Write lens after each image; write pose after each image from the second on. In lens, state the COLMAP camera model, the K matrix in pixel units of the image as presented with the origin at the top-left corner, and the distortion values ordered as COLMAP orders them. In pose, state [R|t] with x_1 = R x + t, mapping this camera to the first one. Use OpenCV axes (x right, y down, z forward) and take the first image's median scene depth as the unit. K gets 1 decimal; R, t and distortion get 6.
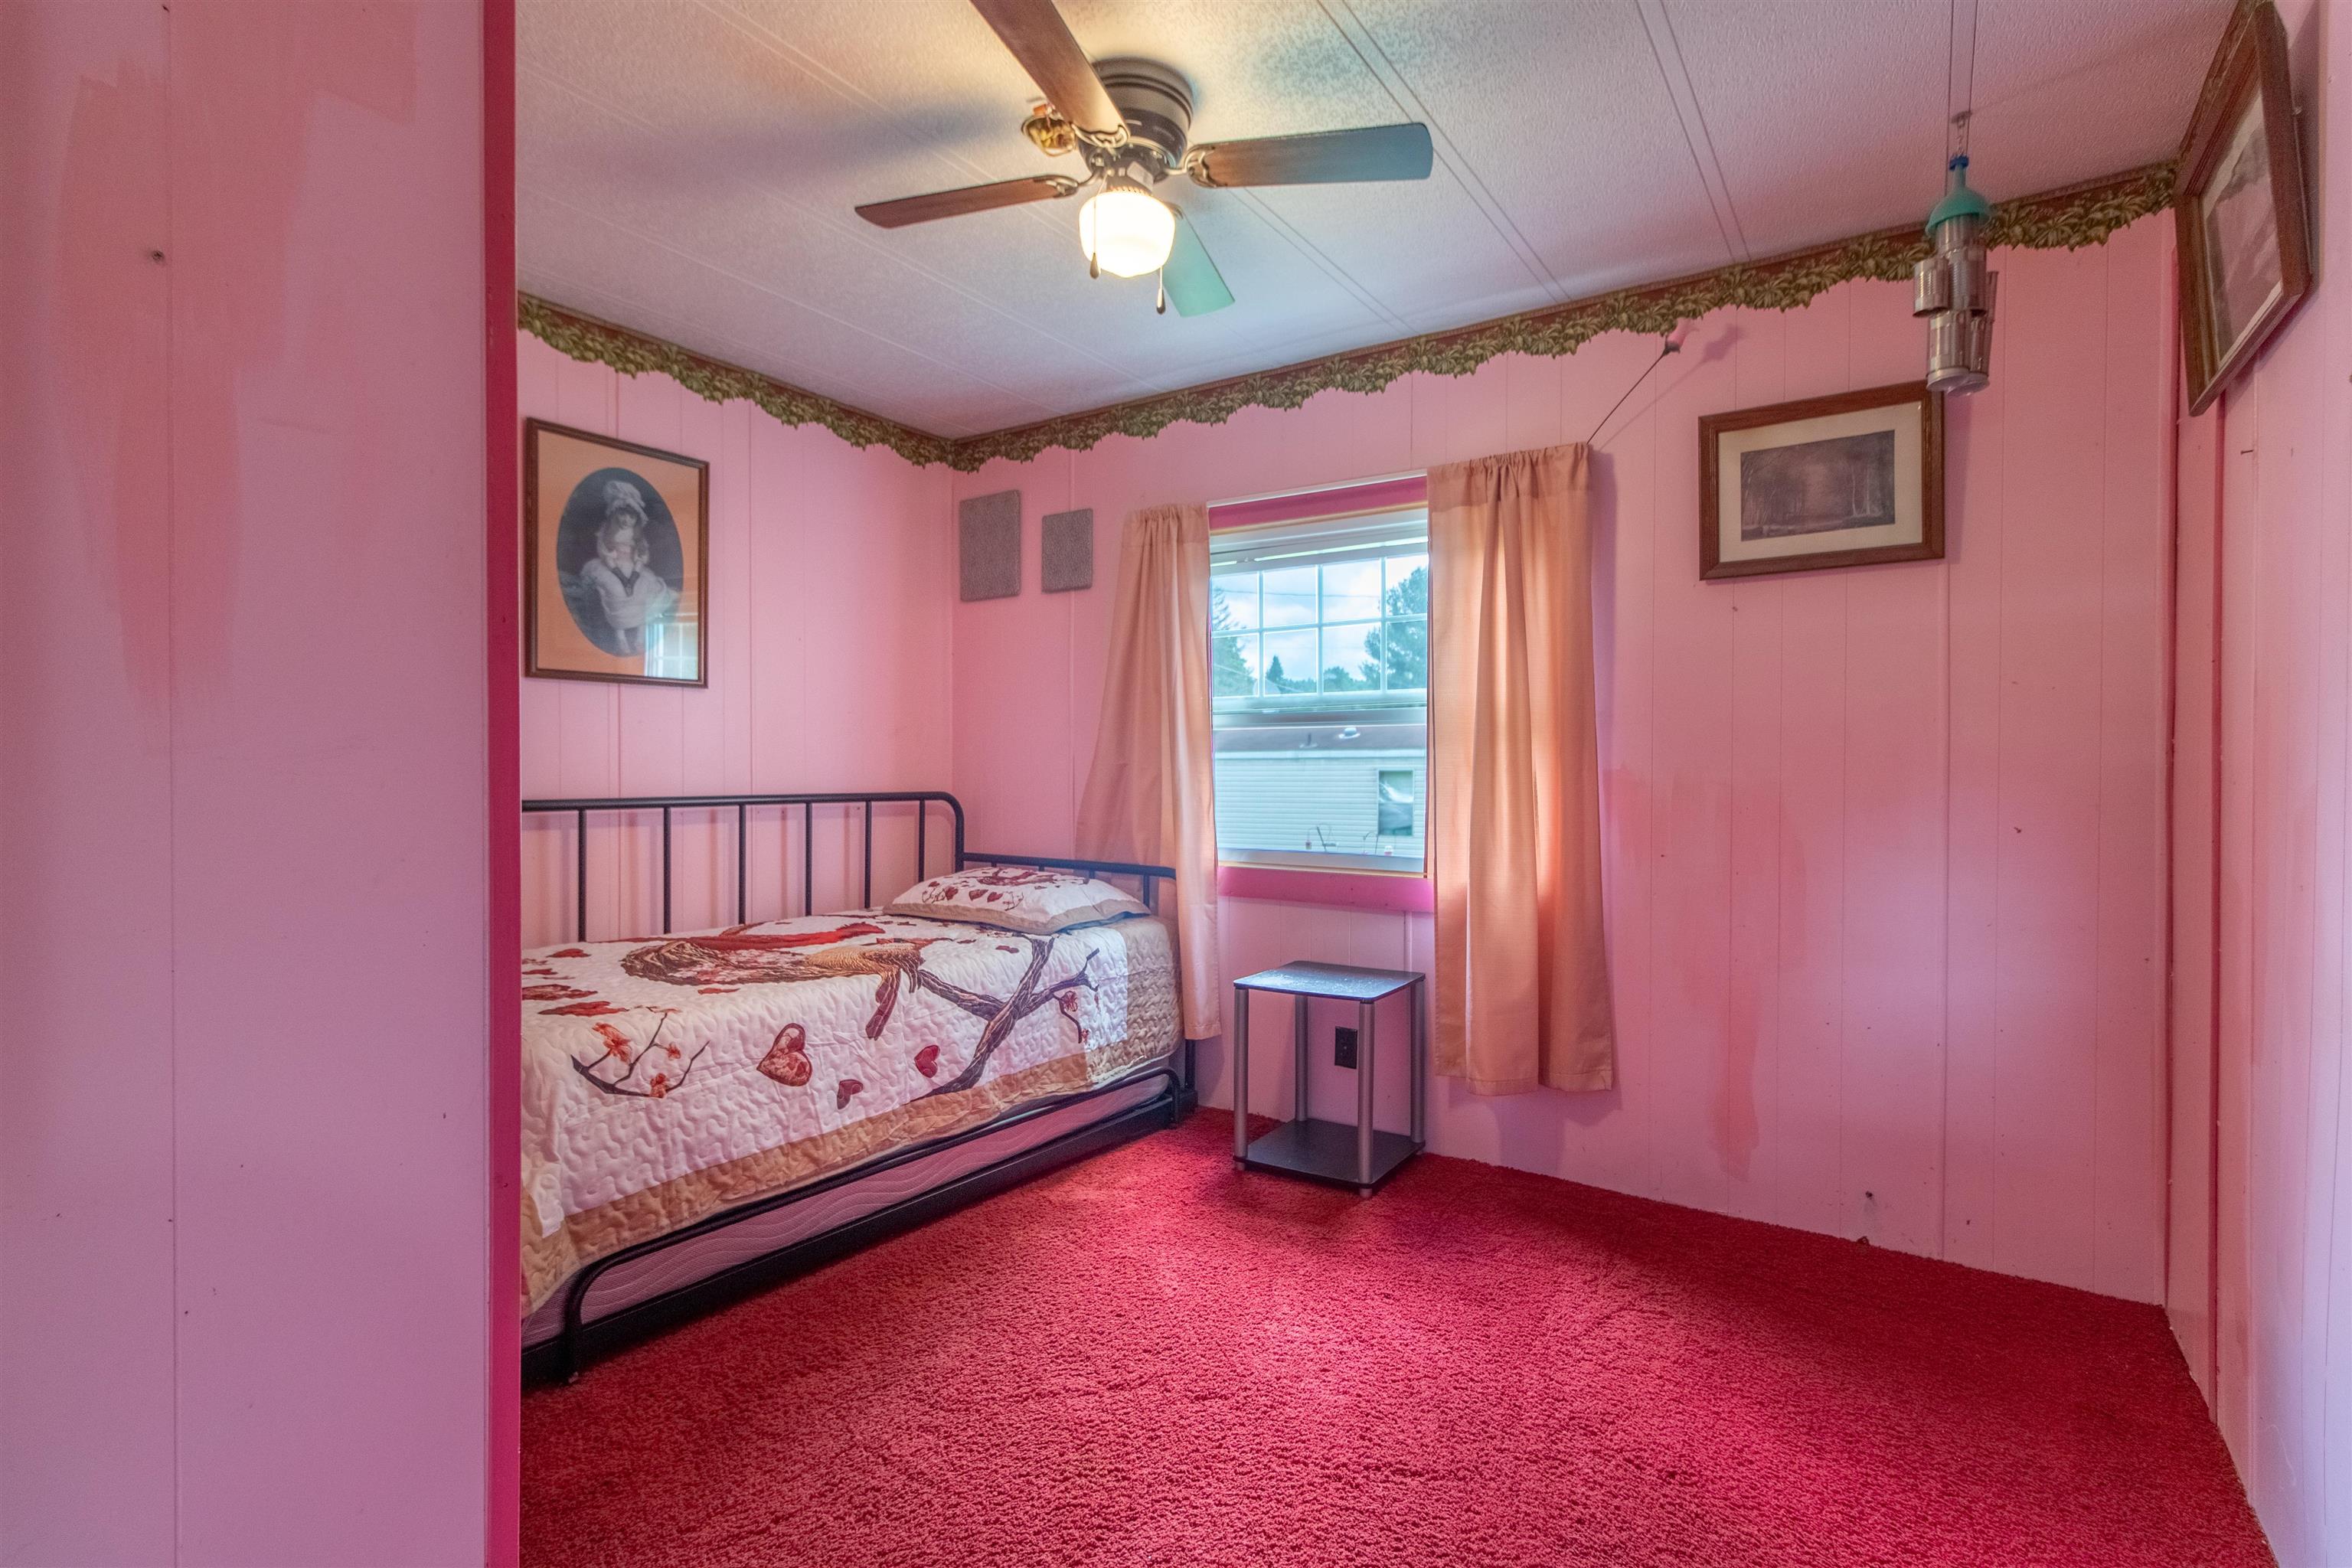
lens RADIAL K [[1080.8, 0, 1191.3], [0, 1080.8, 759.9], [0, 0, 1]] dist [0.003226, 0.001186]
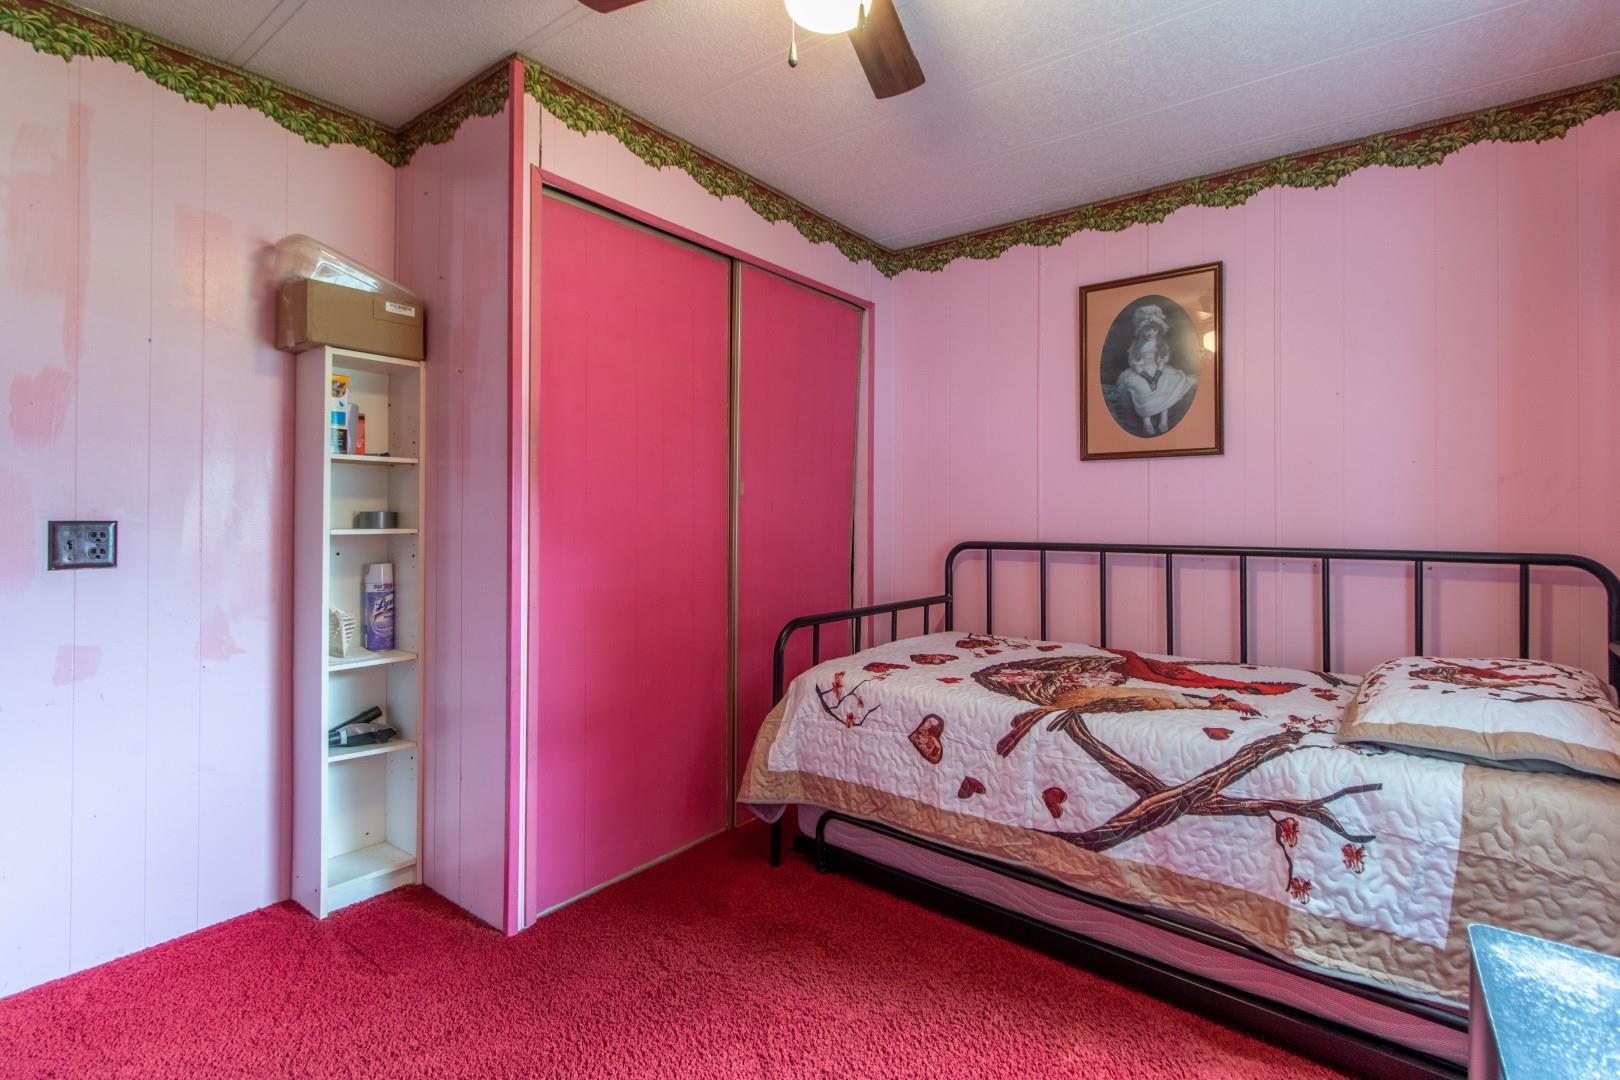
lens RADIAL K [[744.5, 0, 820.5], [0, 744.5, 523.4], [0, 0, 1]] dist [0.003226, 0.001186]
pose [[-0.018163, -0.001113, -0.999834, 0.474895], [-0.006804, 0.999976, -0.000990, 0.012662], [0.999812, 0.006785, -0.018170, 0.778531]]
